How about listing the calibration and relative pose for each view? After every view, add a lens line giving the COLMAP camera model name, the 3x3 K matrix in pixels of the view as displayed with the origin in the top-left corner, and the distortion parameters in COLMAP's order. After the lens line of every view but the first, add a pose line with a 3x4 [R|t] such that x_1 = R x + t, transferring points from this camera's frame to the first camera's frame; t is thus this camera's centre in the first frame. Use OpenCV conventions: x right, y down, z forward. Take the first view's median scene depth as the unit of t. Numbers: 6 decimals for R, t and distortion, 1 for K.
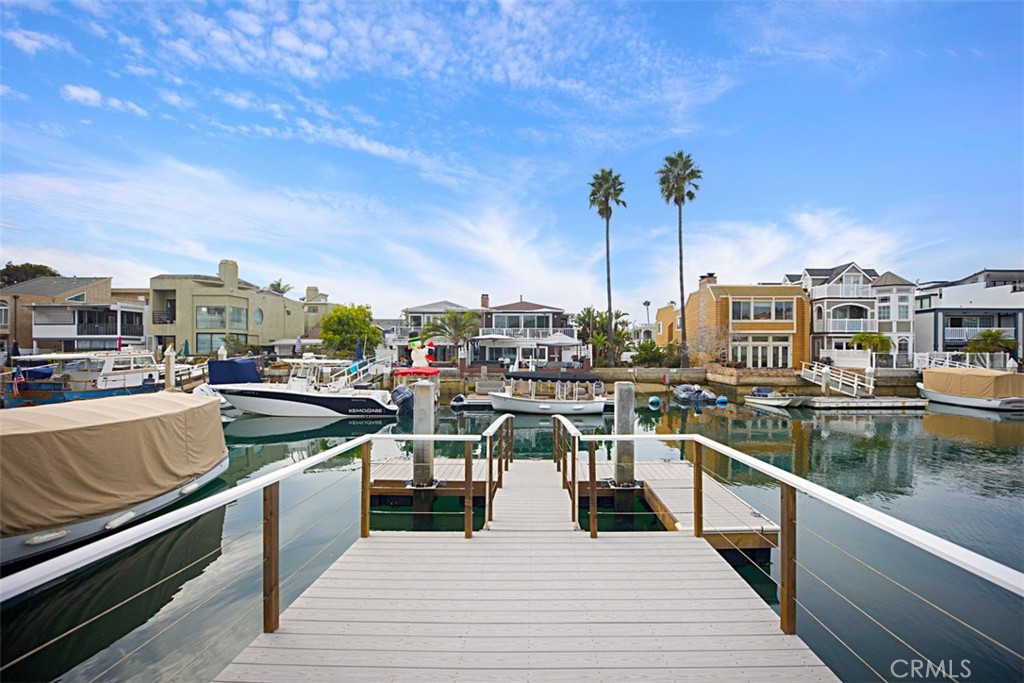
lens RADIAL K [[477.2, 0, 530.1], [0, 477.2, 355.0], [0, 0, 1]] dist [-0.034187, 0.007573]
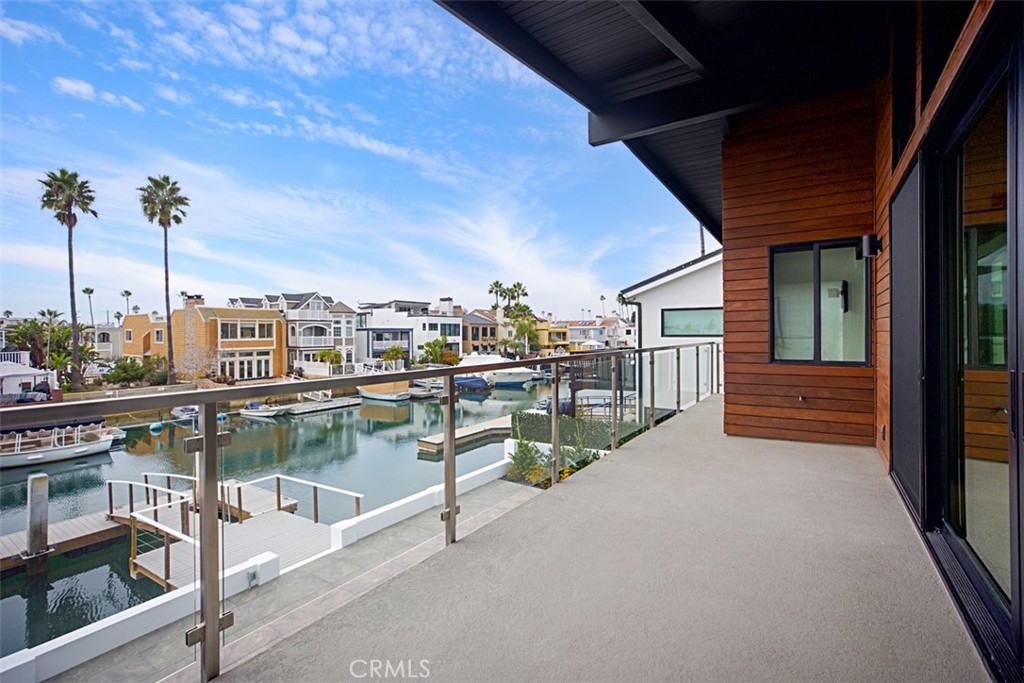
lens RADIAL K [[466.6, 0, 513.5], [0, 466.6, 337.0], [0, 0, 1]] dist [-0.002034, 0.000839]
pose [[0.535647, -0.006583, 0.844416, -0.142234], [0.008530, 0.999961, 0.002384, -0.074588], [-0.844399, 0.005926, 0.535682, -0.193282]]
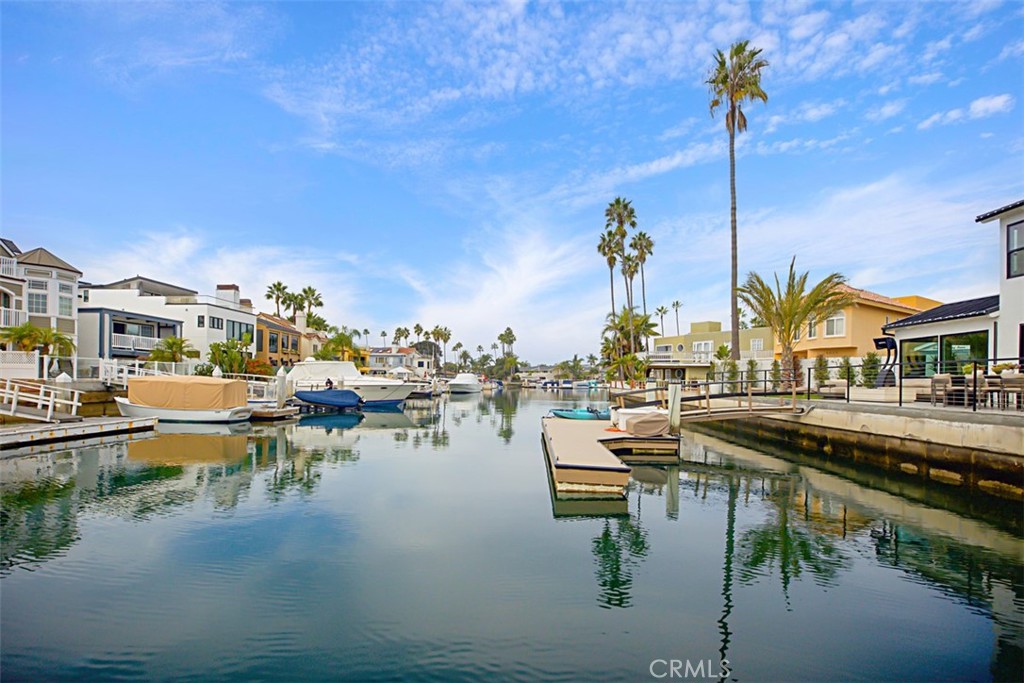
lens RADIAL K [[497.2, 0, 489.3], [0, 497.2, 373.2], [0, 0, 1]] dist [0.009553, -0.000296]
pose [[0.091729, 0.015810, 0.995658, 0.065594], [-0.008808, 0.999848, -0.015065, 0.021165], [-0.995745, -0.007387, 0.091854, 0.253087]]
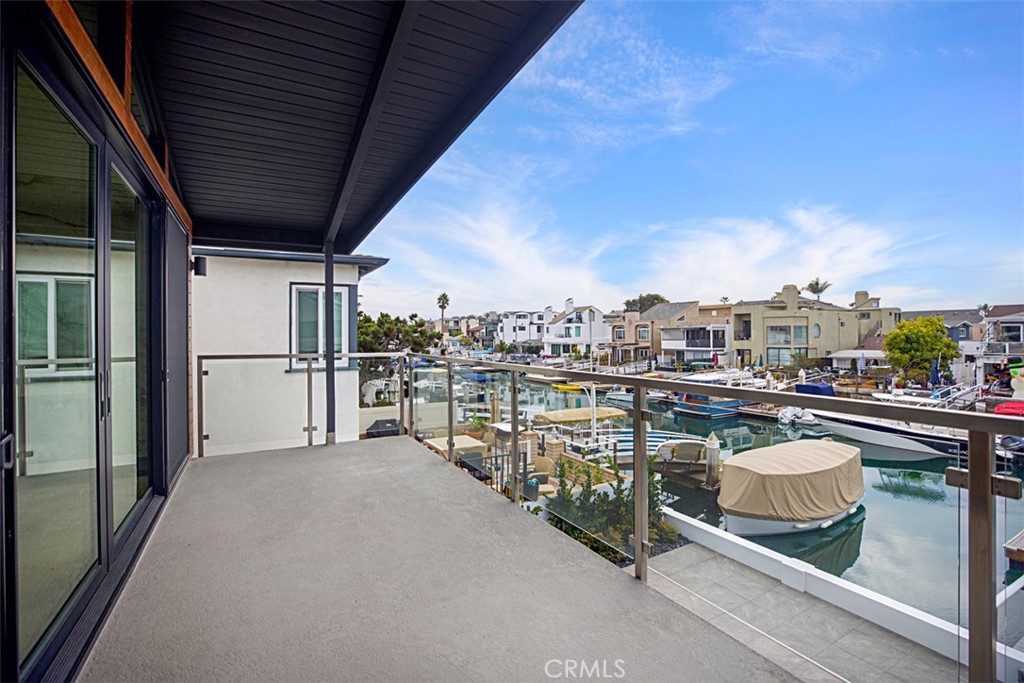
lens RADIAL K [[469.3, 0, 527.8], [0, 469.3, 337.7], [0, 0, 1]] dist [-0.013585, 0.005996]
pose [[0.530197, -0.000213, -0.847875, 0.008726], [0.005954, 0.999976, 0.003472, -0.079586], [0.847854, -0.006890, 0.530186, -0.195546]]
